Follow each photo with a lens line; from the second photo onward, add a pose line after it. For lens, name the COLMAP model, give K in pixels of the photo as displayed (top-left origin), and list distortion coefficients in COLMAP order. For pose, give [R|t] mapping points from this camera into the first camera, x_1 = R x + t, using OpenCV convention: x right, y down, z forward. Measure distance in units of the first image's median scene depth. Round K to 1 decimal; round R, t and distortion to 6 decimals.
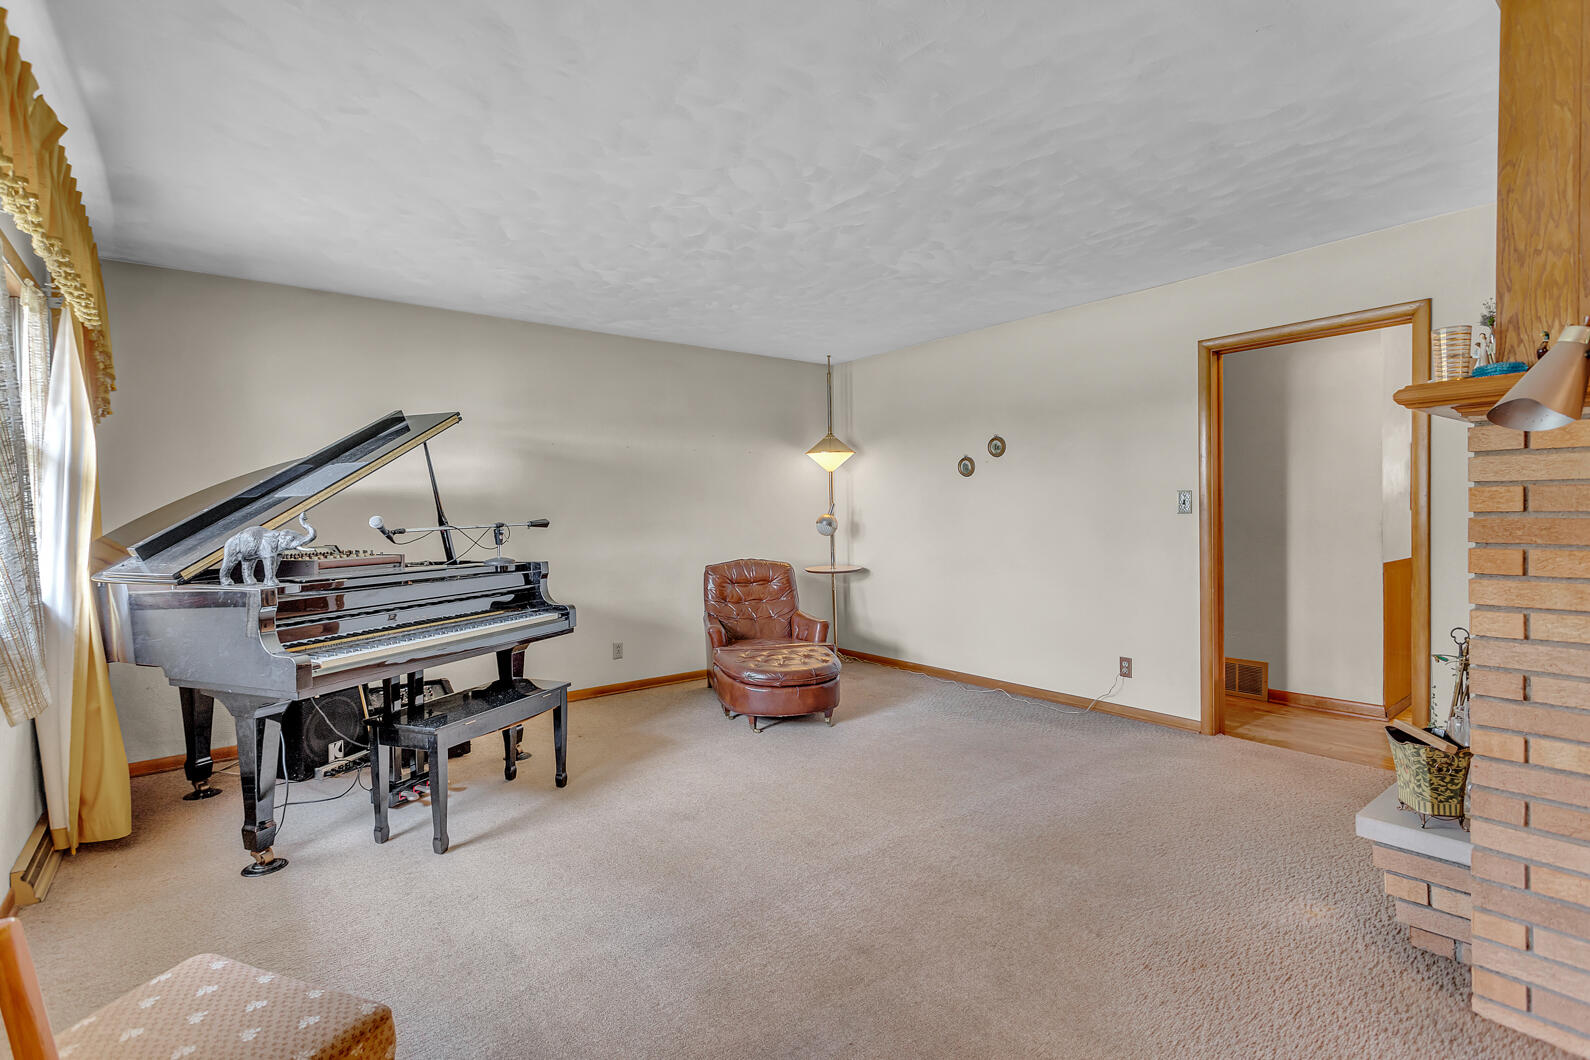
lens RADIAL K [[709.5, 0, 795.0], [0, 709.5, 530.0], [0, 0, 1]] dist [0.000663, -0.000084]
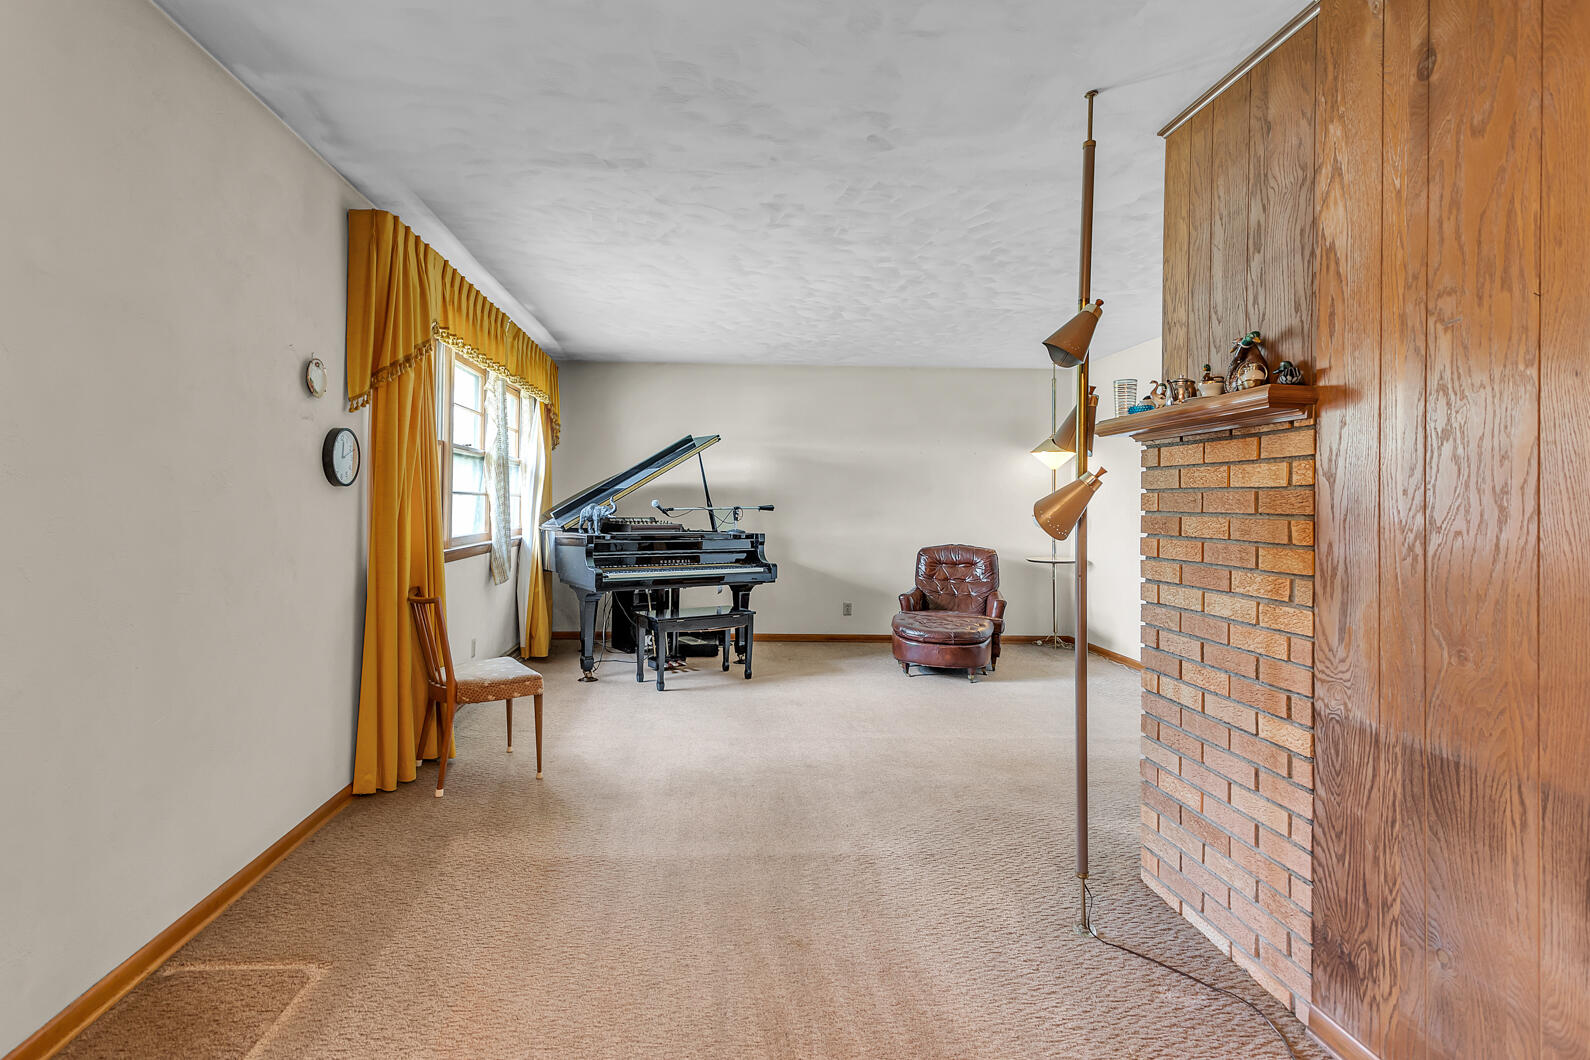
lens RADIAL K [[750.9, 0, 786.8], [0, 750.9, 506.3], [0, 0, 1]] dist [0.000815, 0.000313]
pose [[0.832060, 0.026436, -0.554056, 0.569436], [-0.038477, 0.999208, -0.010107, 0.001731], [0.553350, 0.029728, 0.832418, -0.288404]]
